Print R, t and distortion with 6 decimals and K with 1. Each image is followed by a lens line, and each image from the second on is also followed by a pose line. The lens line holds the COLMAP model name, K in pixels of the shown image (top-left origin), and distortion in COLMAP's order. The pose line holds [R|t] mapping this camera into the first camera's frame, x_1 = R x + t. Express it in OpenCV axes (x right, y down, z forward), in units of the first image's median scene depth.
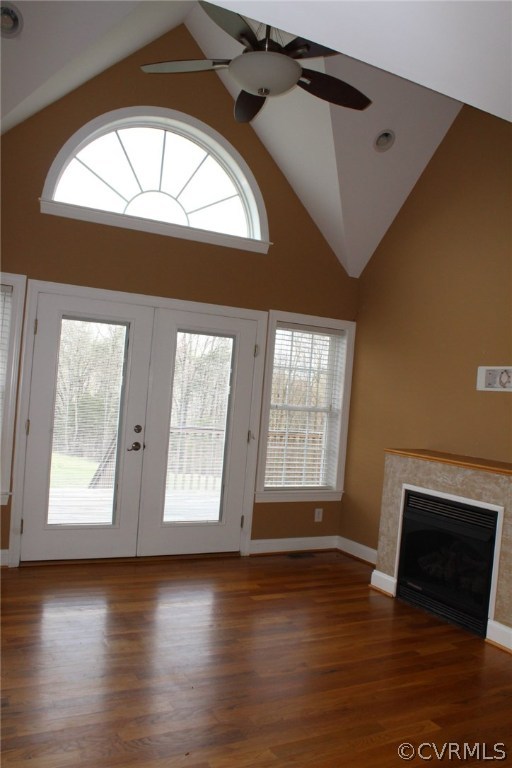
lens RADIAL K [[642.0, 0, 250.9], [0, 642.0, 387.6], [0, 0, 1]] dist [-0.164845, 0.157779]
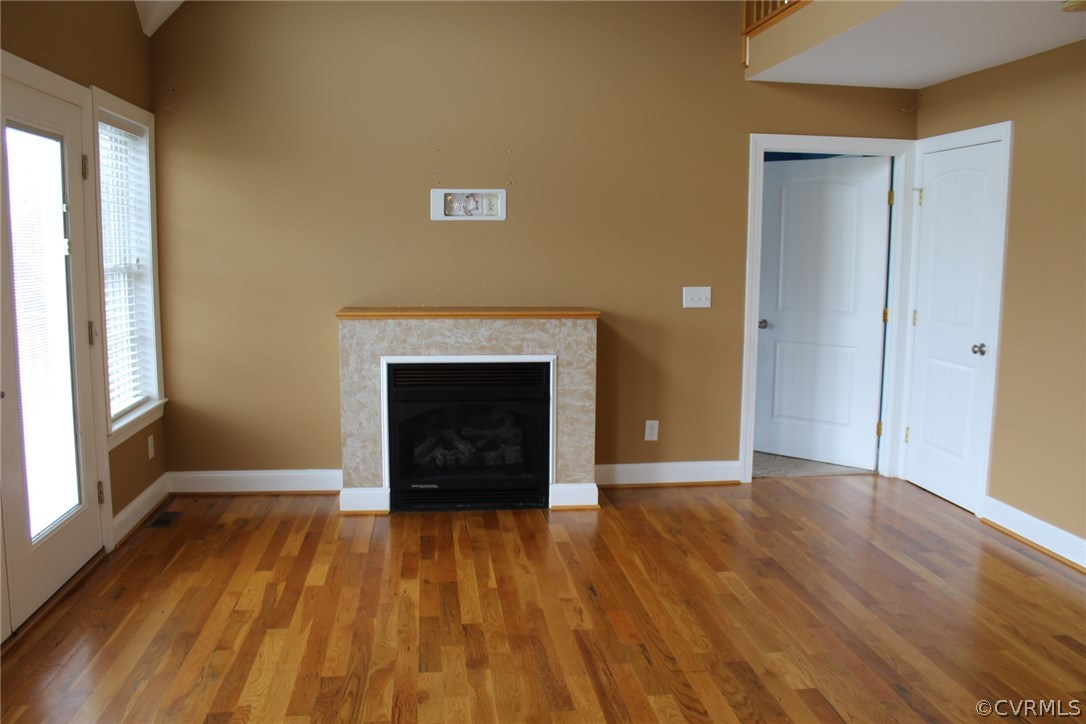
lens RADIAL K [[907.9, 0, 532.9], [0, 907.9, 361.4], [0, 0, 1]] dist [-0.164845, 0.157779]
pose [[0.365149, -0.193106, 0.910701, -0.632456], [0.018595, 0.979568, 0.200253, -0.045088], [-0.930763, -0.056187, 0.361279, 0.476721]]
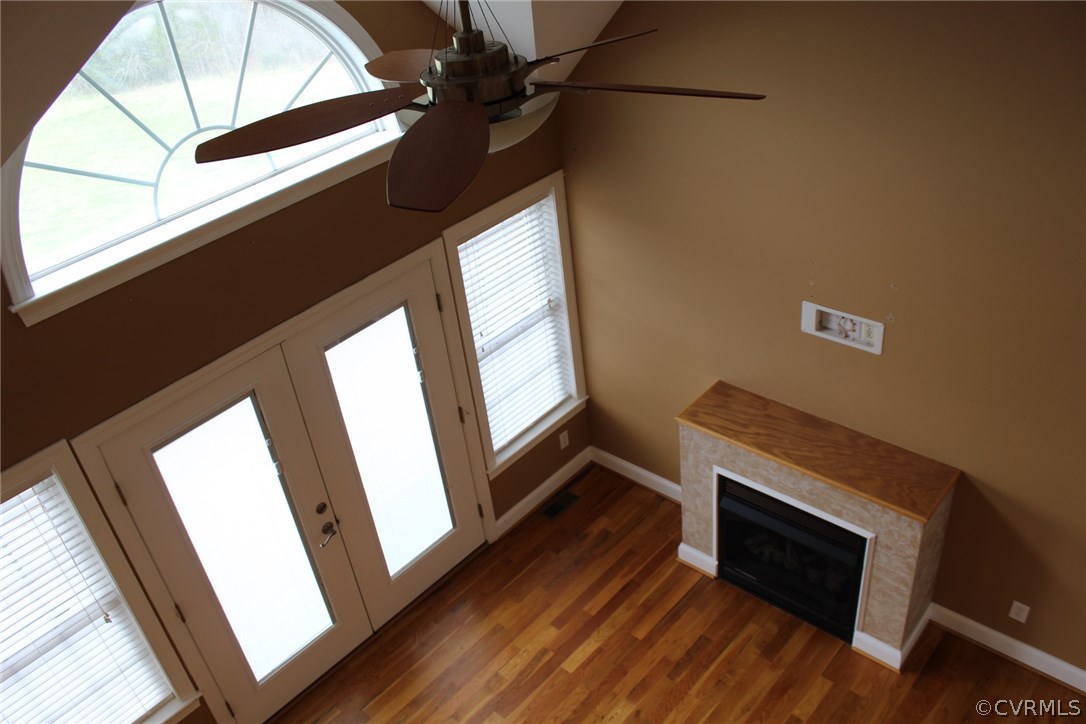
lens RADIAL K [[907.9, 0, 532.9], [0, 907.9, 361.4], [0, 0, 1]] dist [-0.164845, 0.157779]
pose [[0.926112, -0.335877, 0.171764, -0.091564], [0.187093, 0.804298, 0.564004, -0.573492], [-0.327585, -0.490195, 0.807711, 0.292304]]
